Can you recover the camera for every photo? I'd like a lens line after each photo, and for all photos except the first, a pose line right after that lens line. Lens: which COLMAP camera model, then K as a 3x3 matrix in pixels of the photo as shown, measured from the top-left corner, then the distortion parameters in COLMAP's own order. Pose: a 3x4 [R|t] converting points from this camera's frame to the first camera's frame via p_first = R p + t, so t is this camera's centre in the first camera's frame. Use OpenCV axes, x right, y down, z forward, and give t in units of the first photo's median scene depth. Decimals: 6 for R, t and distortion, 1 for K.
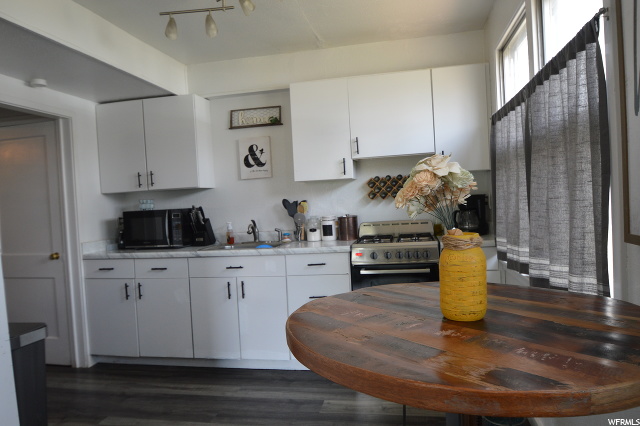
lens RADIAL K [[457.1, 0, 319.8], [0, 457.1, 213.0], [0, 0, 1]] dist [-0.042160, 0.005018]
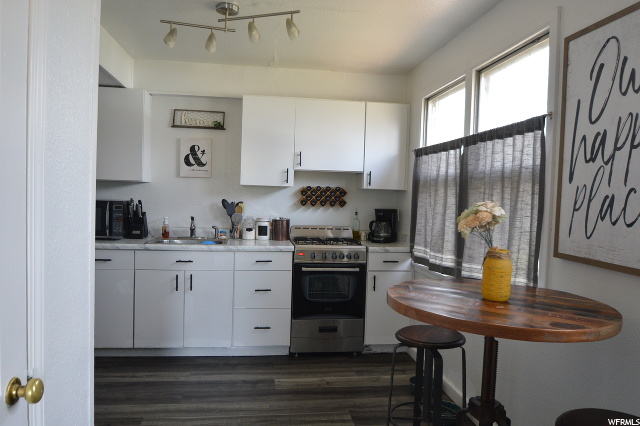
lens RADIAL K [[457.1, 0, 319.9], [0, 457.1, 213.9], [0, 0, 1]] dist [-0.042160, 0.005018]
pose [[0.941064, 0.068824, 0.331152, -0.242062], [-0.071527, 0.997431, -0.004033, -0.008777], [-0.330579, -0.019891, 0.943569, -0.099252]]
